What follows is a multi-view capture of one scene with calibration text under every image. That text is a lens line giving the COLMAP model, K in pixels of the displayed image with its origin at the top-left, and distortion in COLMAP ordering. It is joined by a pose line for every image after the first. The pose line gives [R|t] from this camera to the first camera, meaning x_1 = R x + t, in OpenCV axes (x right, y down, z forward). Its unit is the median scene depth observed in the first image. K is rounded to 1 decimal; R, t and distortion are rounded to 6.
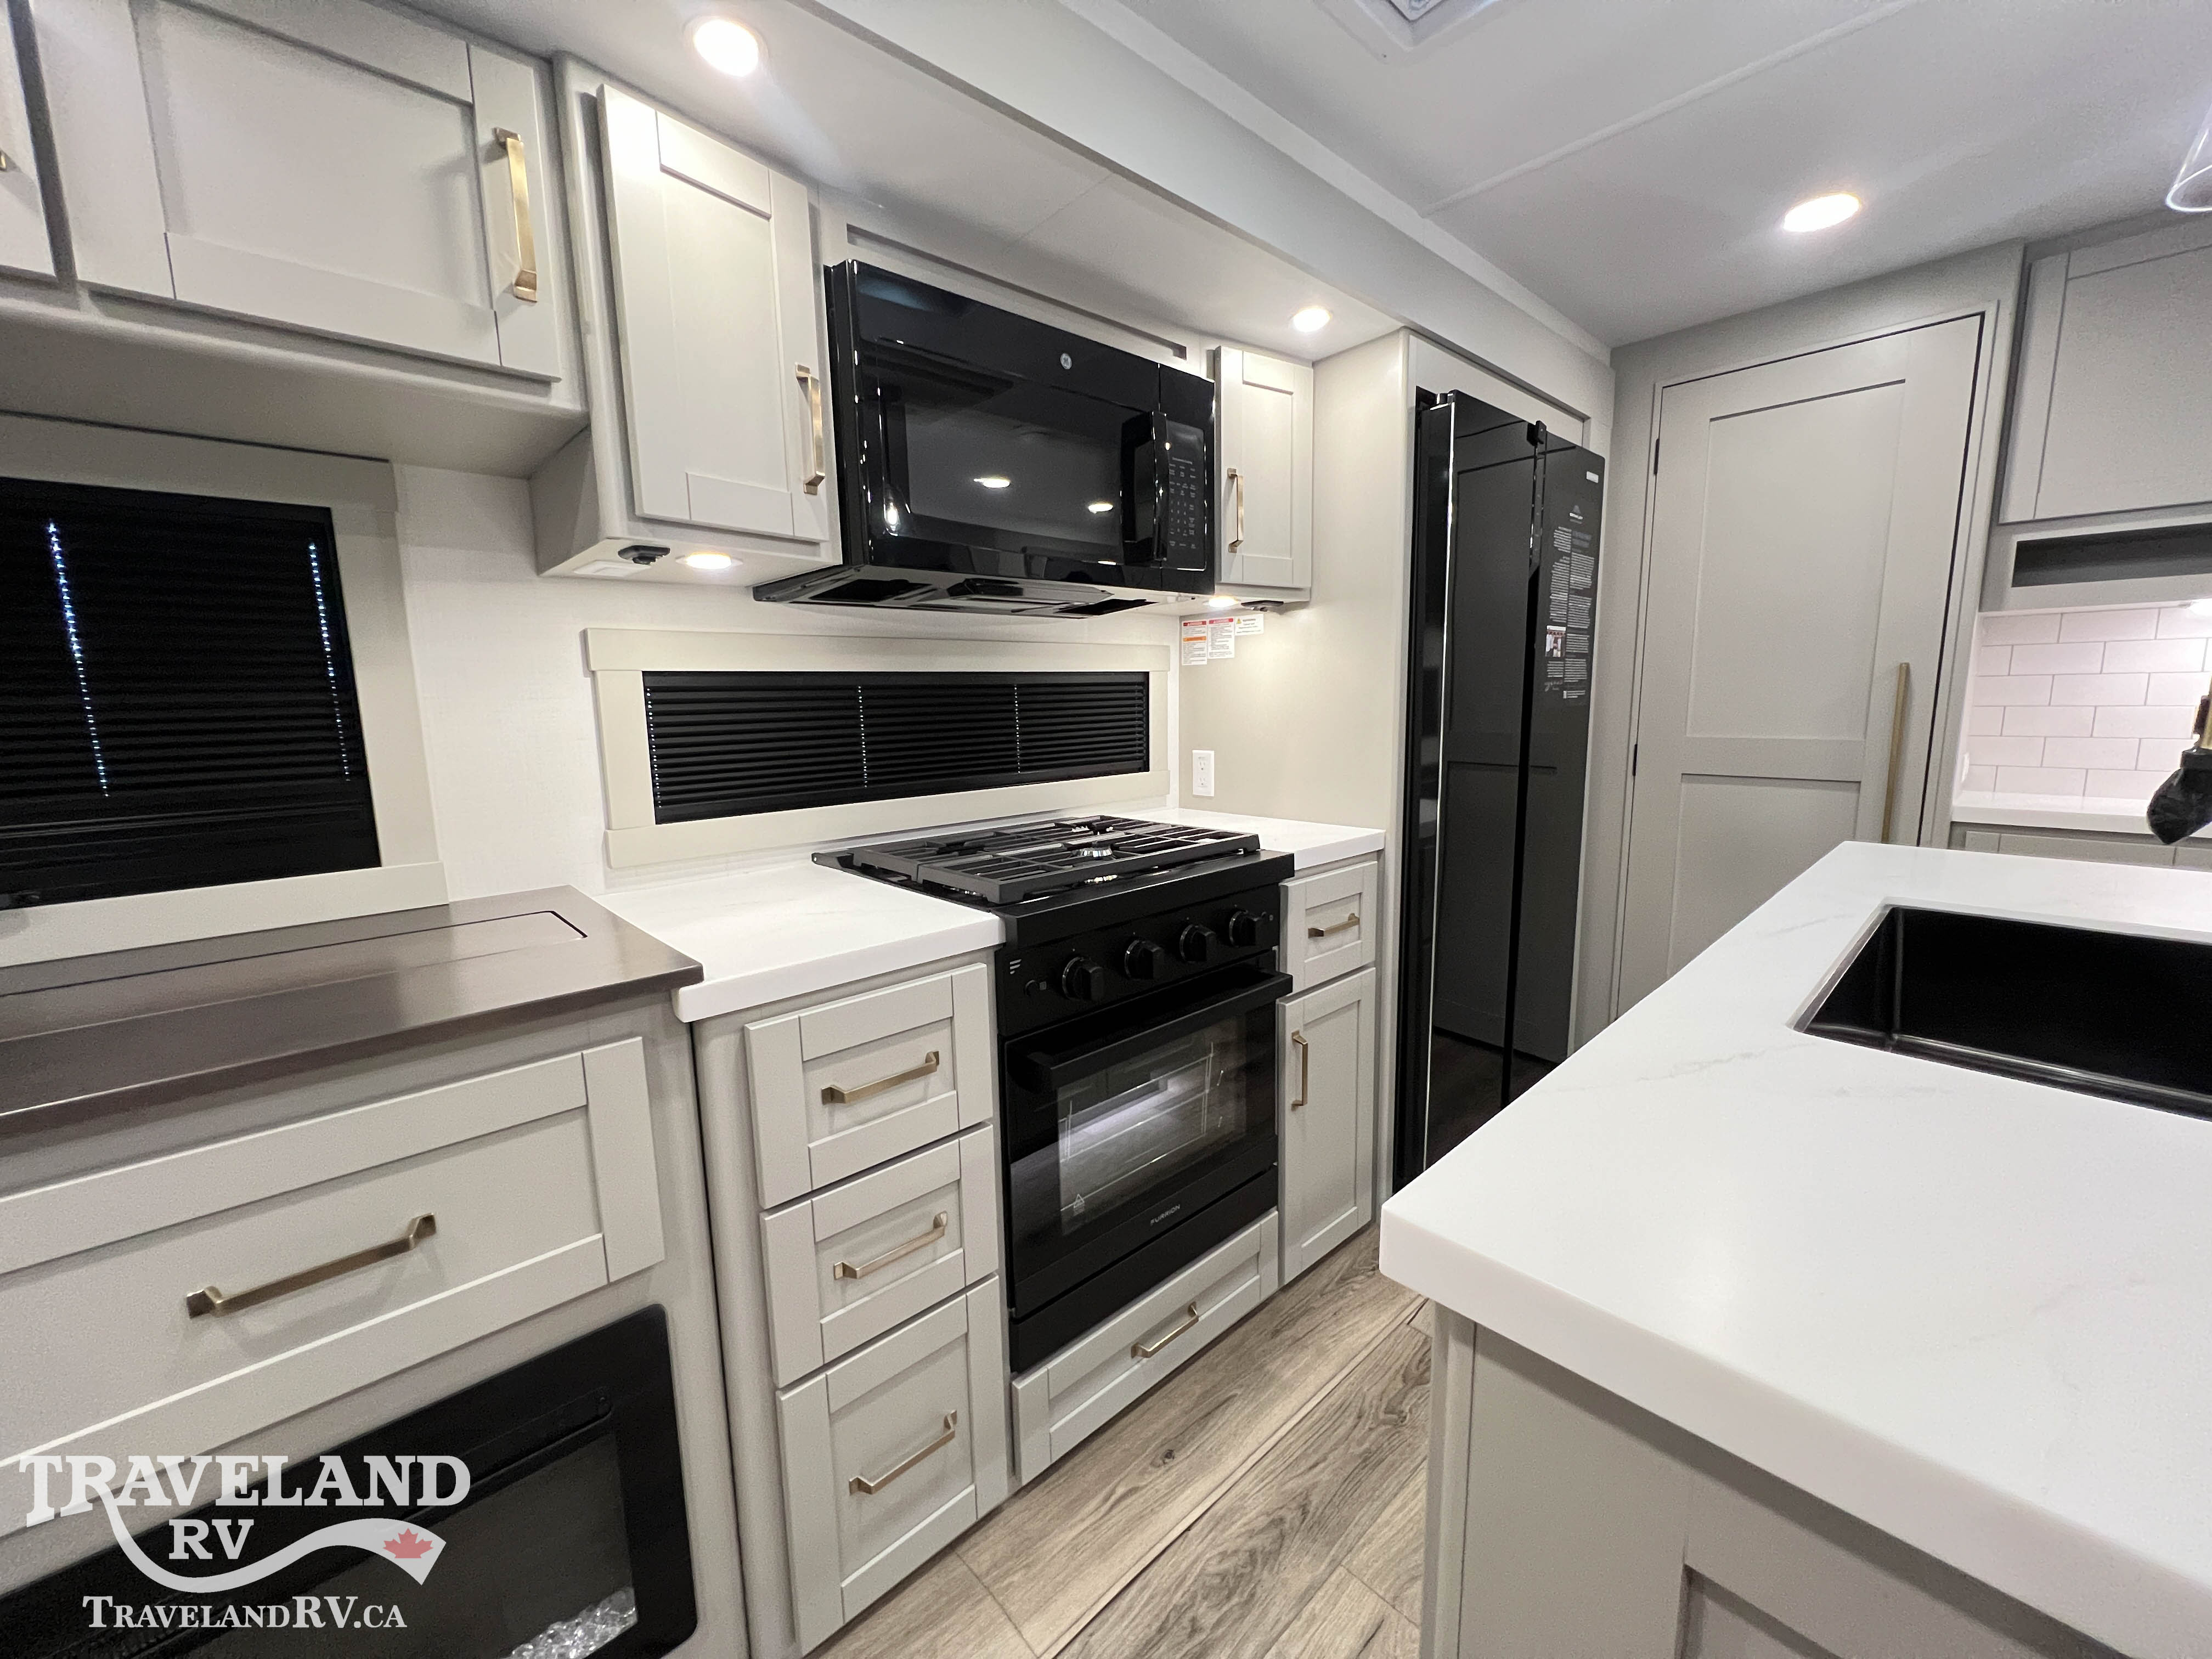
lens RADIAL K [[883.2, 0, 1104.9], [0, 883.2, 827.3], [0, 0, 1]] dist [-0.001597, 0.001242]
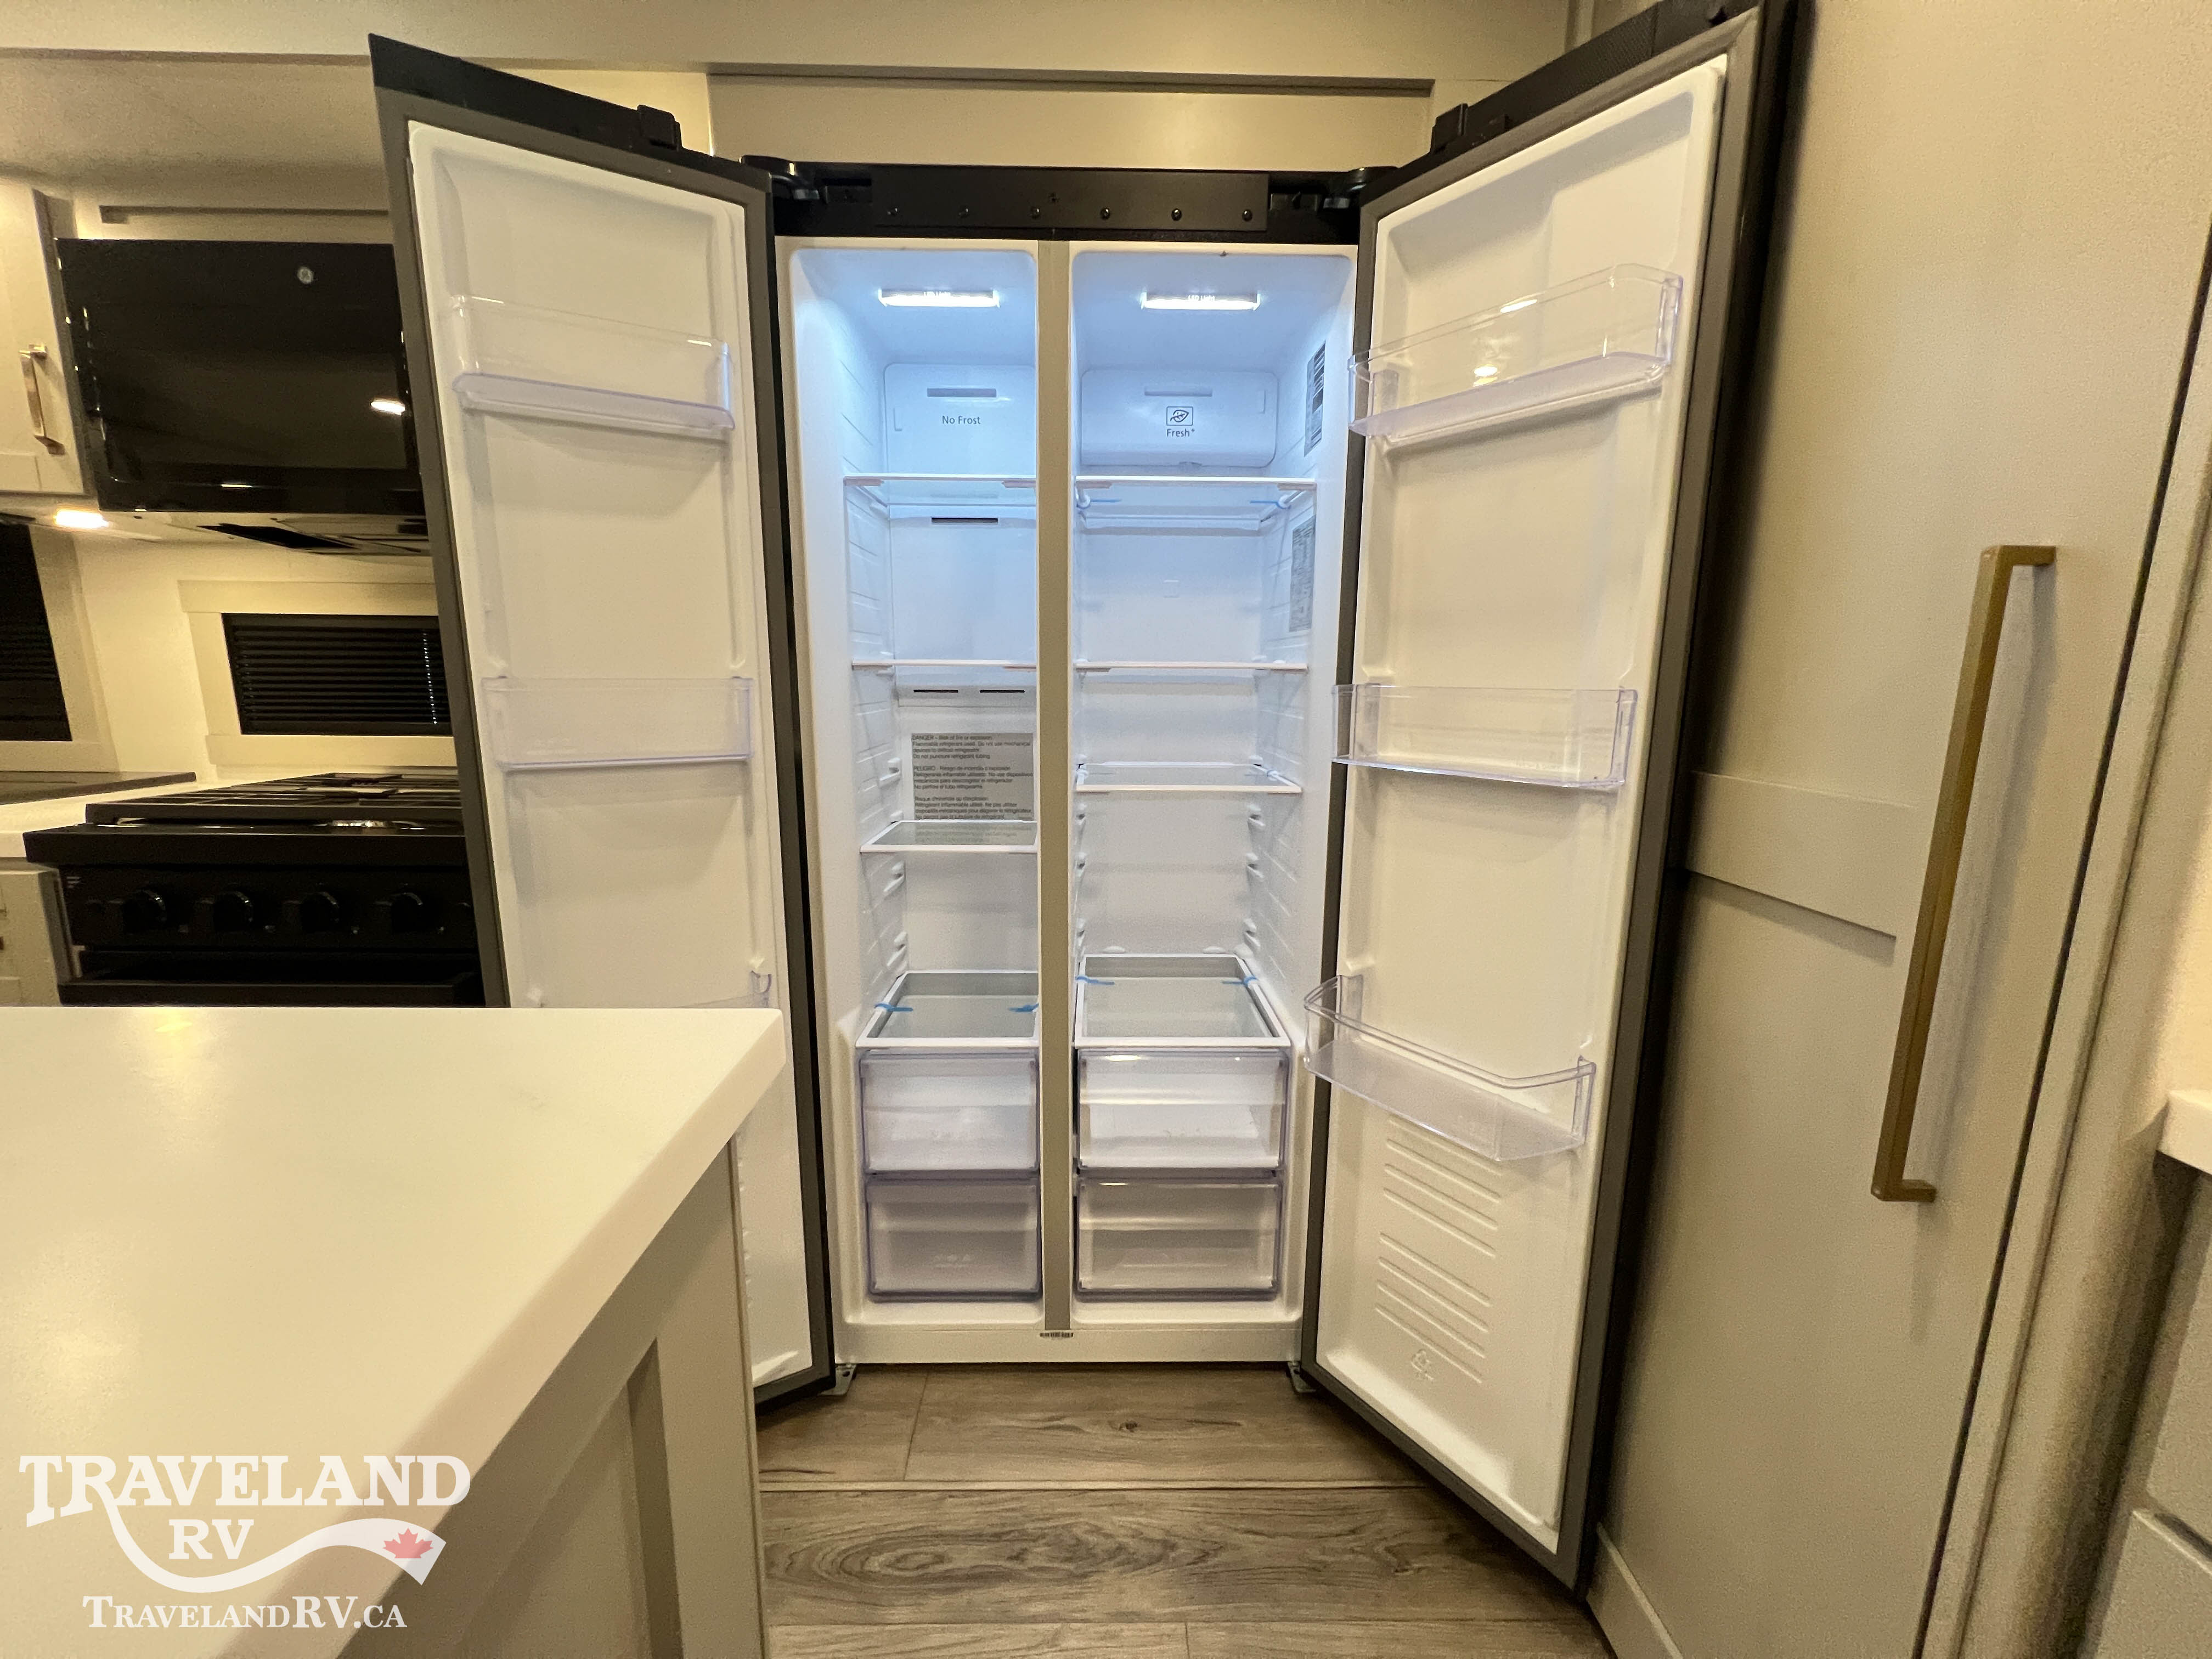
lens RADIAL K [[883.2, 0, 1084.8], [0, 883.2, 844.0], [0, 0, 1]] dist [-0.001597, 0.001242]
pose [[0.742221, 0.161312, -0.650451, 0.550243], [-0.127588, 0.986859, 0.099153, -0.009969], [0.657898, 0.009397, 0.753048, 0.222065]]
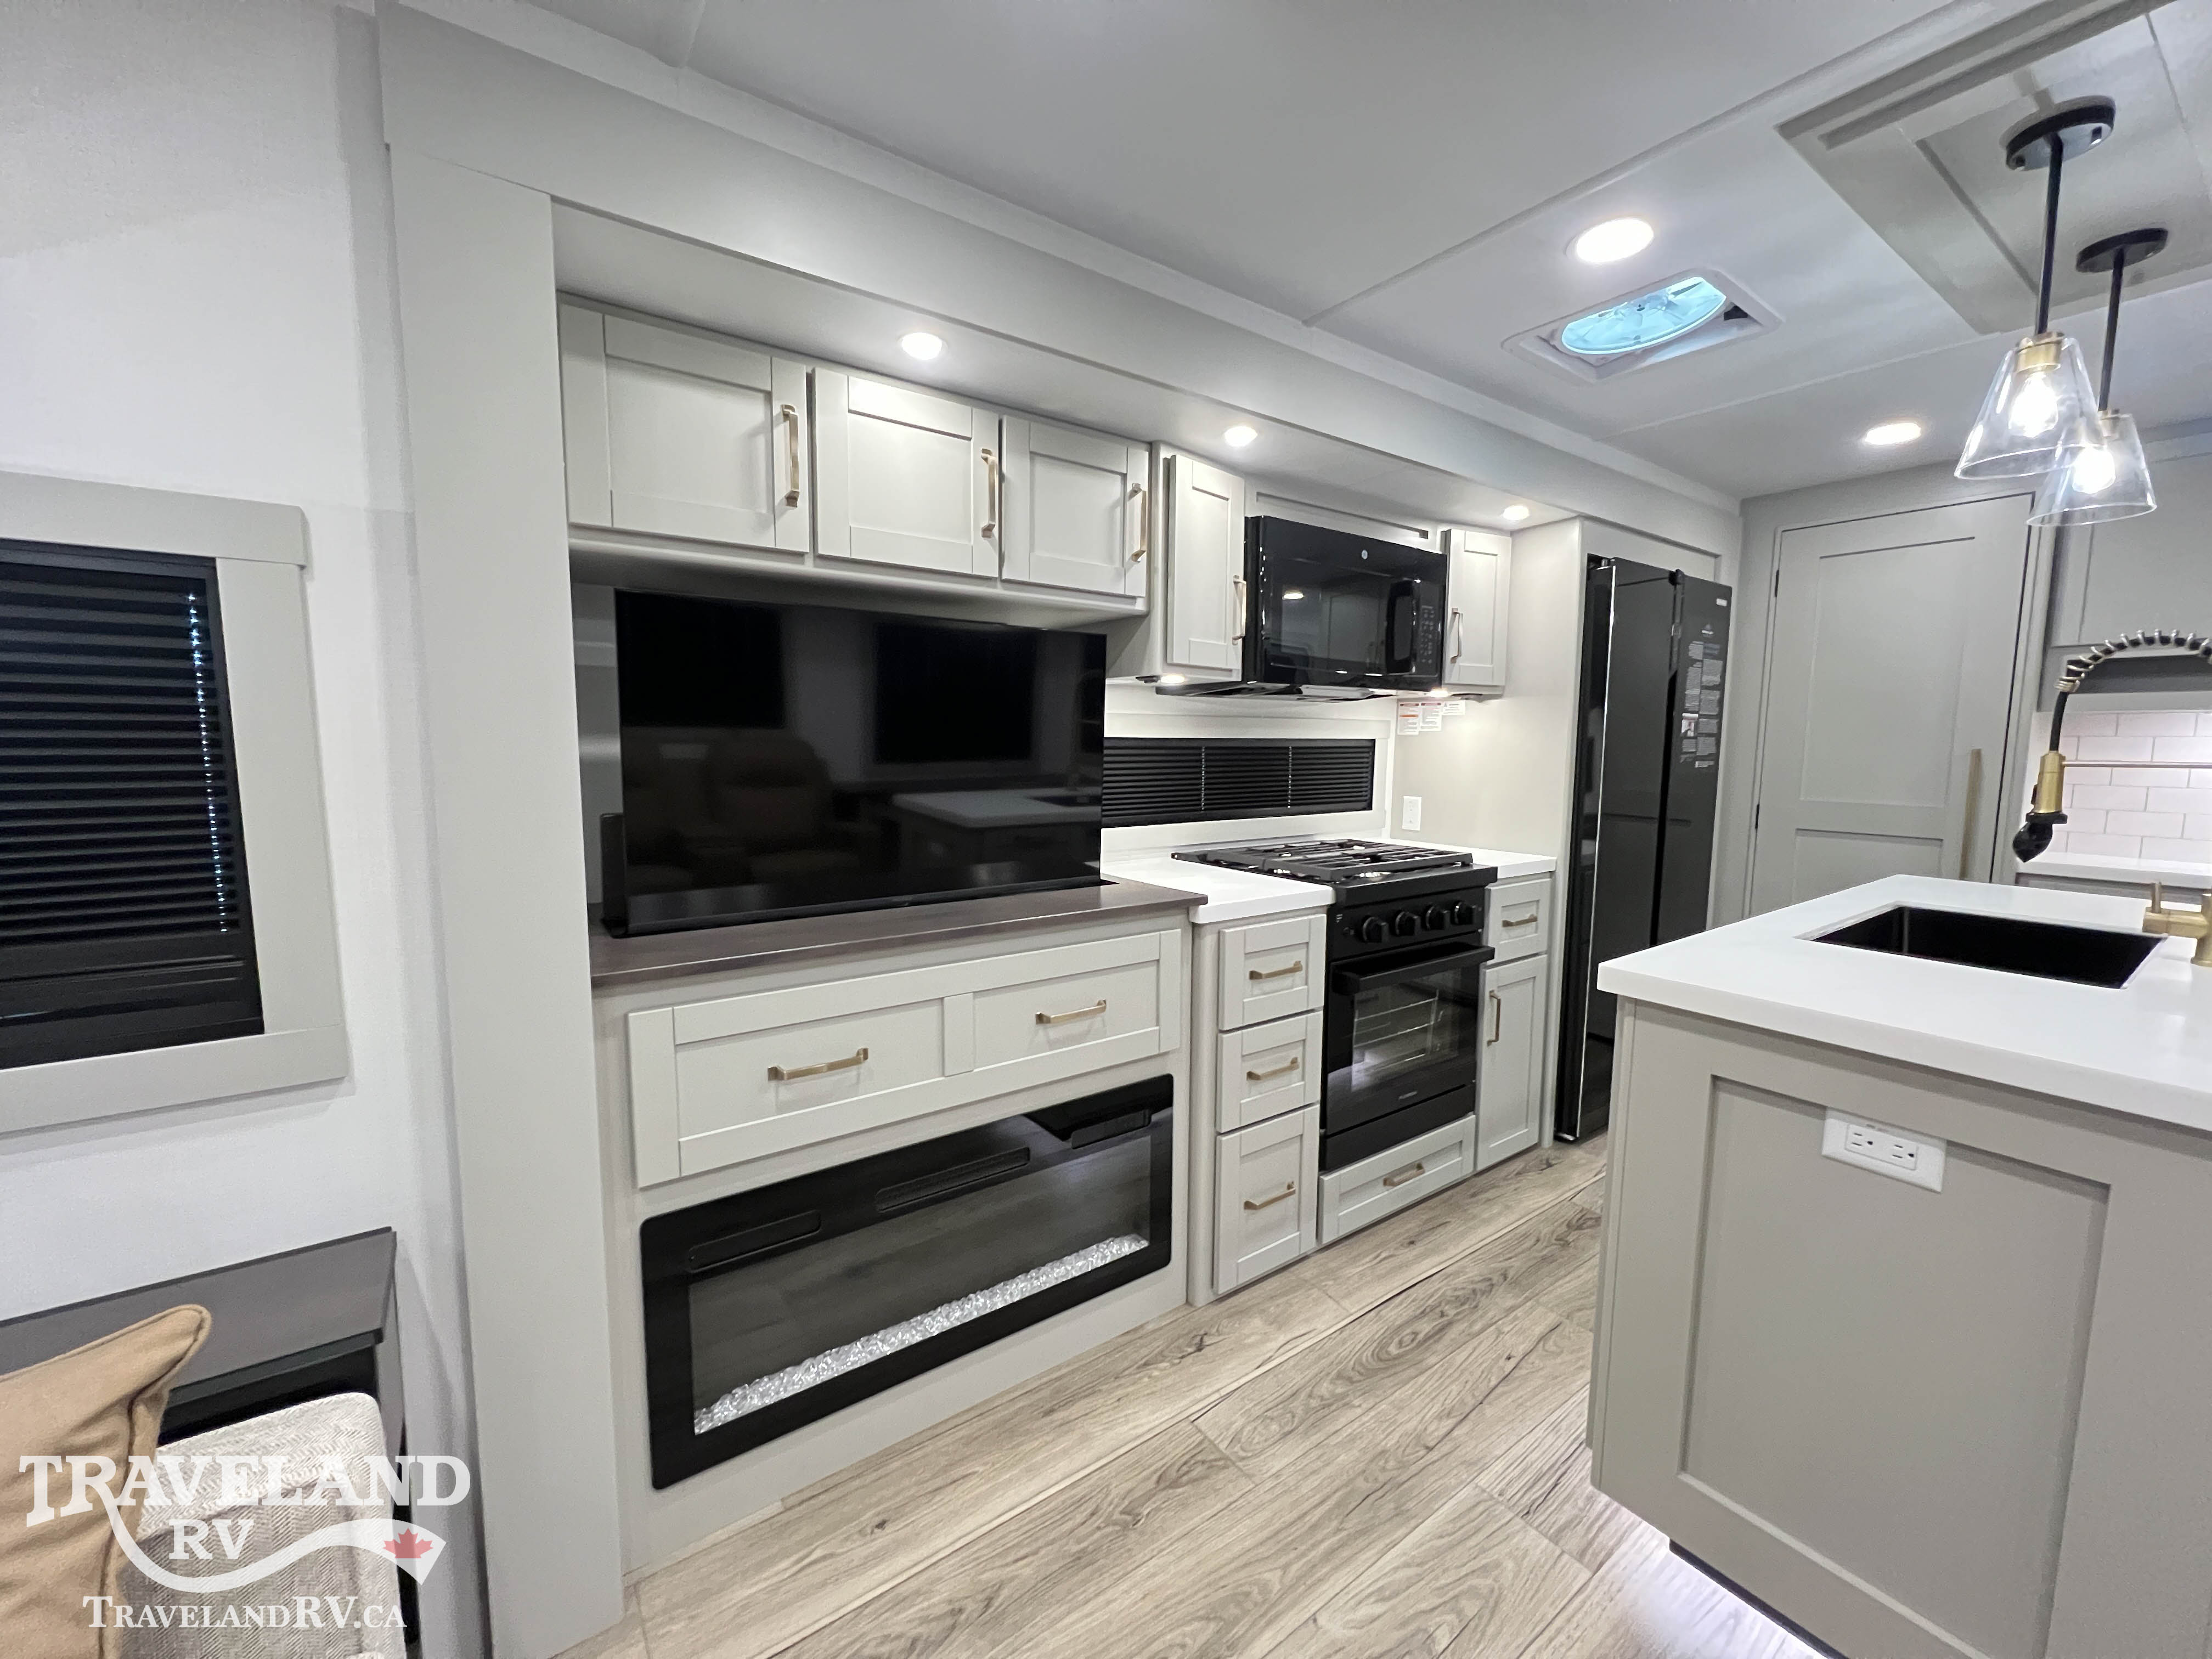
lens RADIAL K [[883.2, 0, 1102.2], [0, 883.2, 827.3], [0, 0, 1]] dist [-0.001597, 0.001242]
pose [[0.991276, 0.039685, -0.125687, -0.294977], [-0.045780, 0.997893, -0.045981, 0.069908], [0.123598, 0.051334, 0.991004, -0.638393]]
